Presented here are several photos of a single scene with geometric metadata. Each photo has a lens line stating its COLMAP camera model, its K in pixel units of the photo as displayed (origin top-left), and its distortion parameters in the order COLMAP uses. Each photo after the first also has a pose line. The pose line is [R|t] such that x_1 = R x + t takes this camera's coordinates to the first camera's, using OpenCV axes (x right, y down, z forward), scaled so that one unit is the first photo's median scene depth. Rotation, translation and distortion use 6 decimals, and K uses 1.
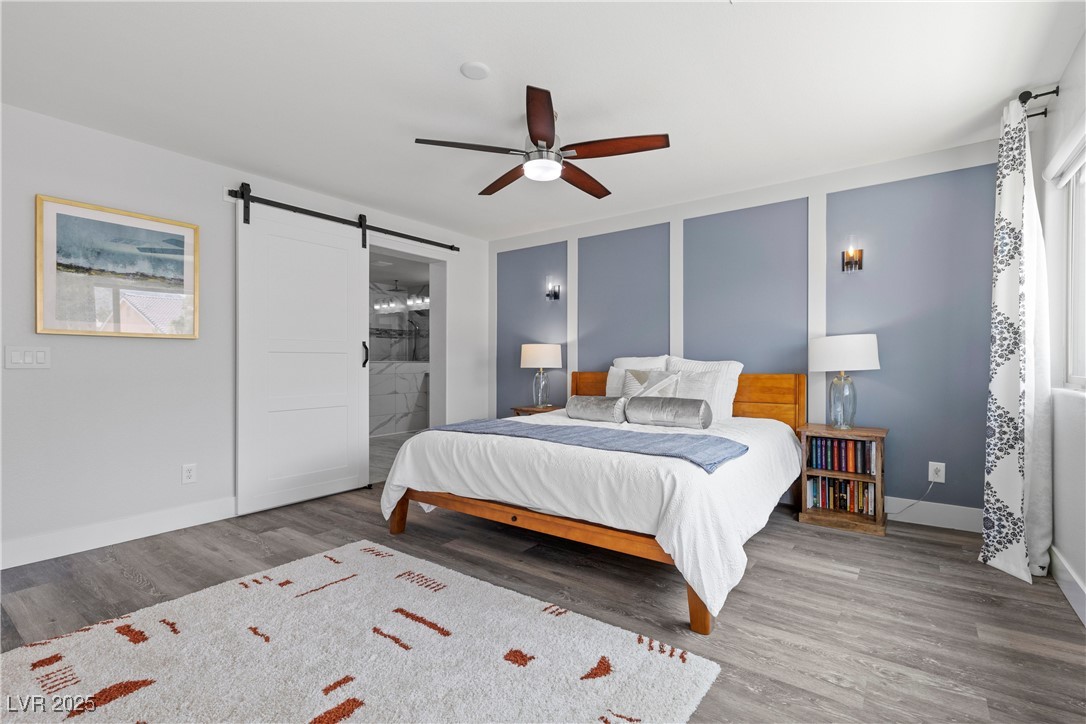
lens RADIAL K [[491.9, 0, 546.4], [0, 491.9, 360.0], [0, 0, 1]] dist [0.004934, -0.001909]
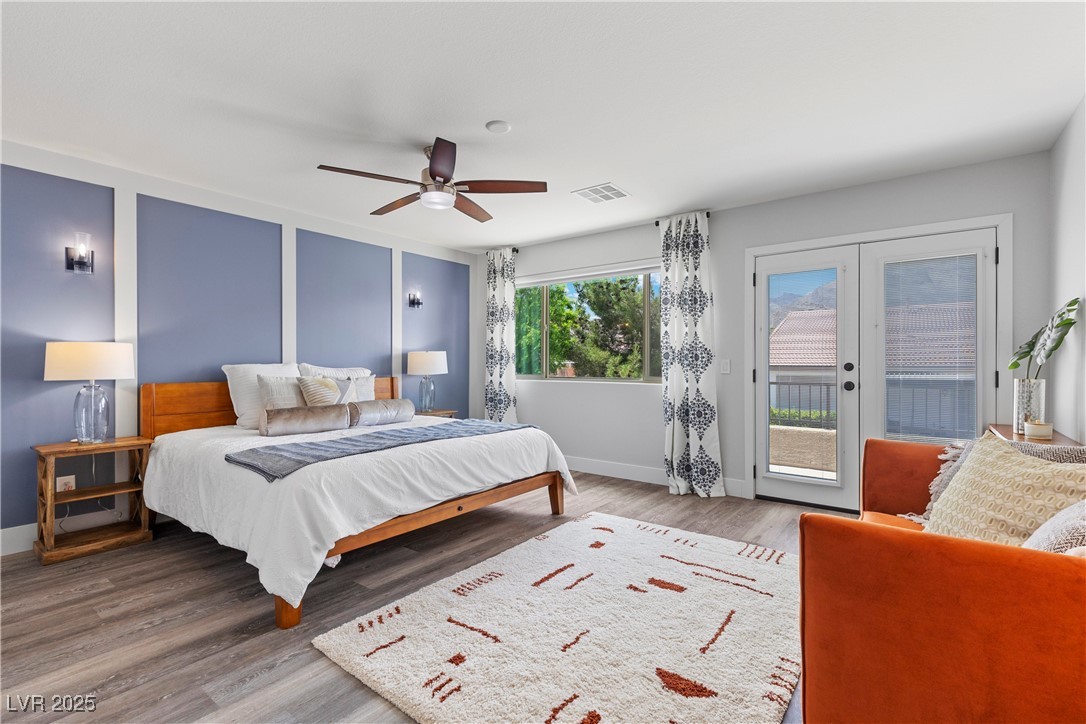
lens RADIAL K [[491.9, 0, 544.1], [0, 491.9, 364.7], [0, 0, 1]] dist [0.004934, -0.001909]
pose [[0.023839, 0.001819, 0.999714, -1.188240], [-0.004221, 0.999990, -0.001719, -0.009122], [-0.999707, -0.004178, 0.023847, 0.773320]]
